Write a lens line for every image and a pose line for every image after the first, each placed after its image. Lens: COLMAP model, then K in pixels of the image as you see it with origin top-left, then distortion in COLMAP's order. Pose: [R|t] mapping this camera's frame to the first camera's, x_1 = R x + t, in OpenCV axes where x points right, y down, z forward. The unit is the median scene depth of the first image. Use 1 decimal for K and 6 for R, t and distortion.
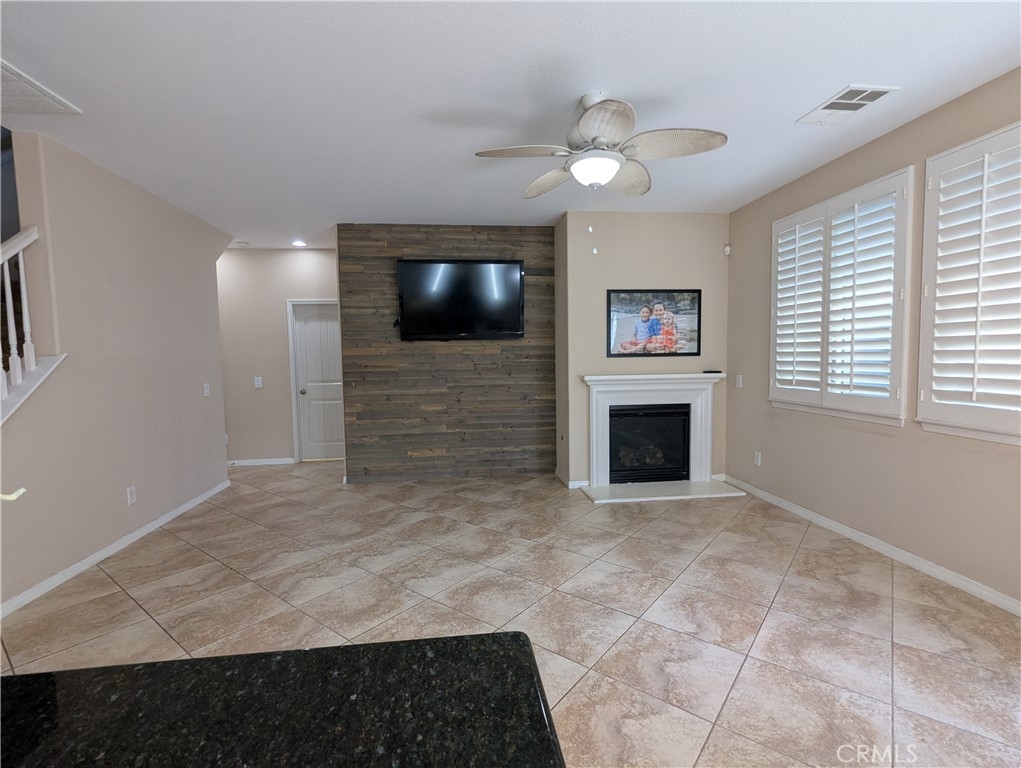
lens RADIAL K [[485.5, 0, 509.0], [0, 485.5, 386.6], [0, 0, 1]] dist [-0.000337, 0.000315]
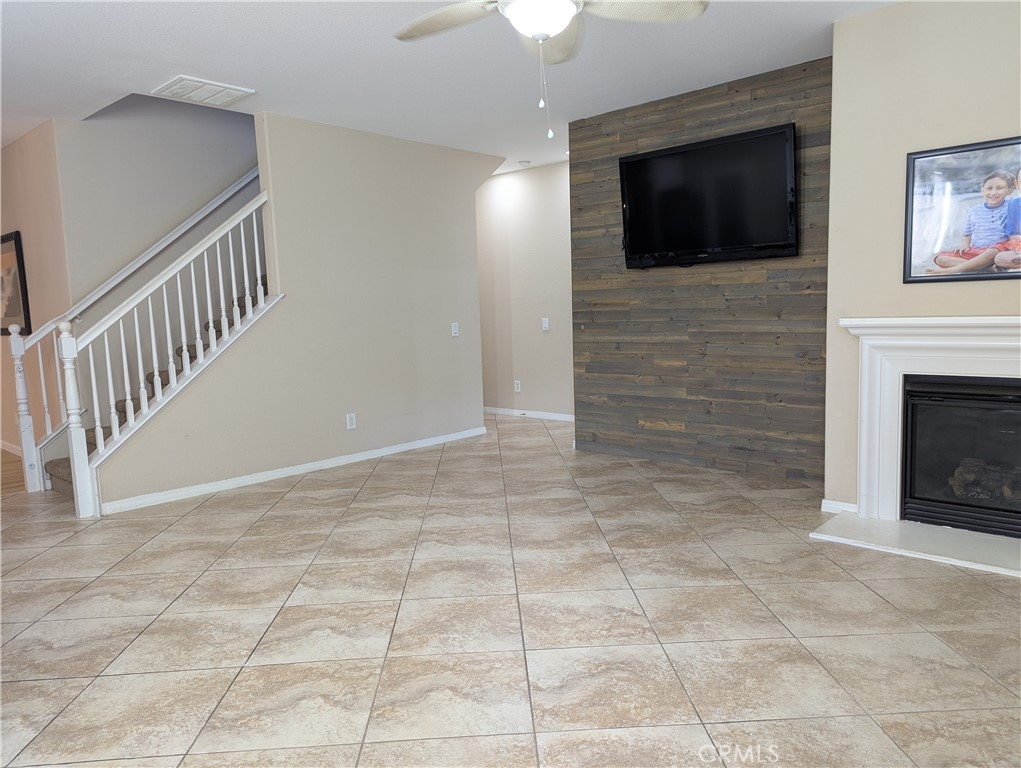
lens RADIAL K [[718.8, 0, 520.4], [0, 718.8, 385.9], [0, 0, 1]] dist [0.071657, -0.061253]
pose [[0.658642, 0.079282, -0.748268, 0.533159], [-0.028459, 0.996347, 0.080516, -0.000852], [0.751918, -0.031736, 0.658492, 0.152820]]
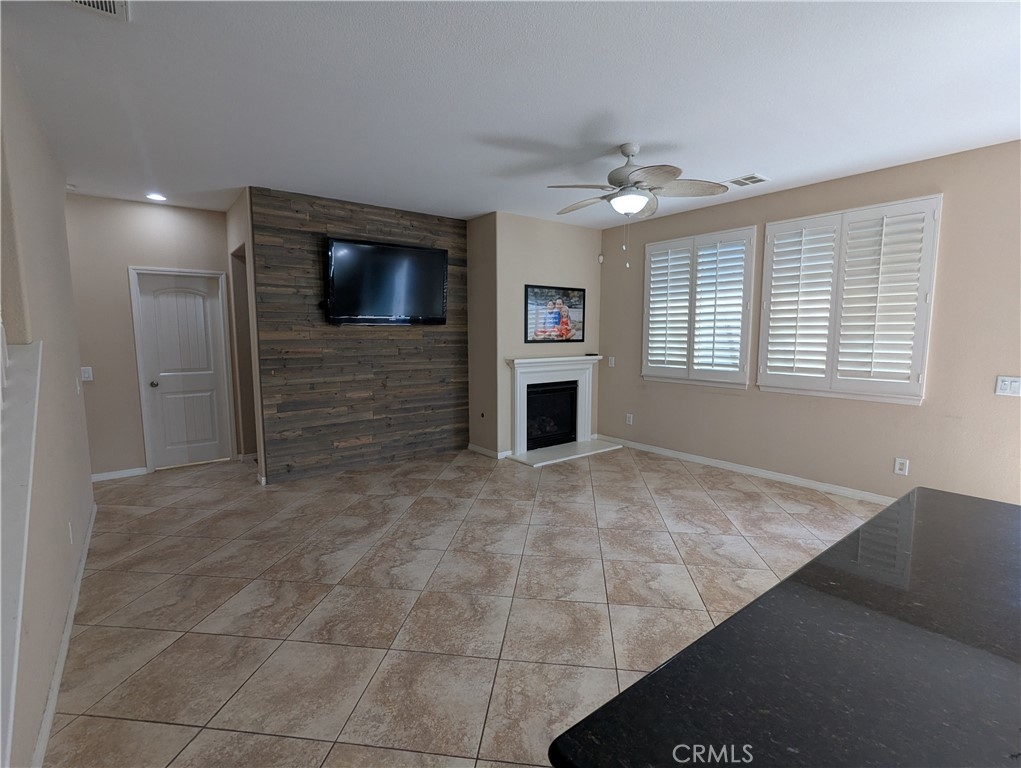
lens RADIAL K [[485.5, 0, 509.0], [0, 485.5, 386.6], [0, 0, 1]] dist [-0.000337, 0.000315]
pose [[0.858099, -0.043547, 0.511635, -0.429537], [0.022718, 0.998641, 0.046897, -0.011745], [-0.512982, -0.028619, 0.857922, 0.019146]]
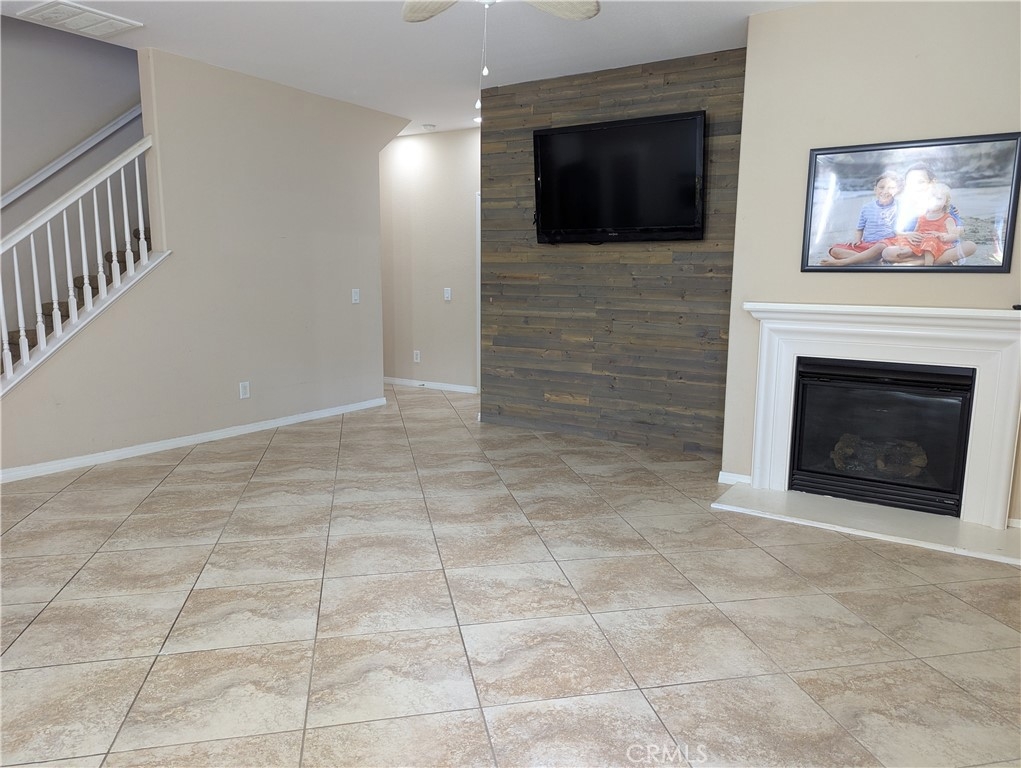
lens RADIAL K [[717.5, 0, 522.5], [0, 717.5, 386.0], [0, 0, 1]] dist [0.073260, -0.064982]
pose [[0.773065, 0.123888, -0.622111, 0.496098], [-0.065831, 0.991116, 0.115567, -0.004105], [0.630902, -0.048387, 0.774353, 0.124377]]
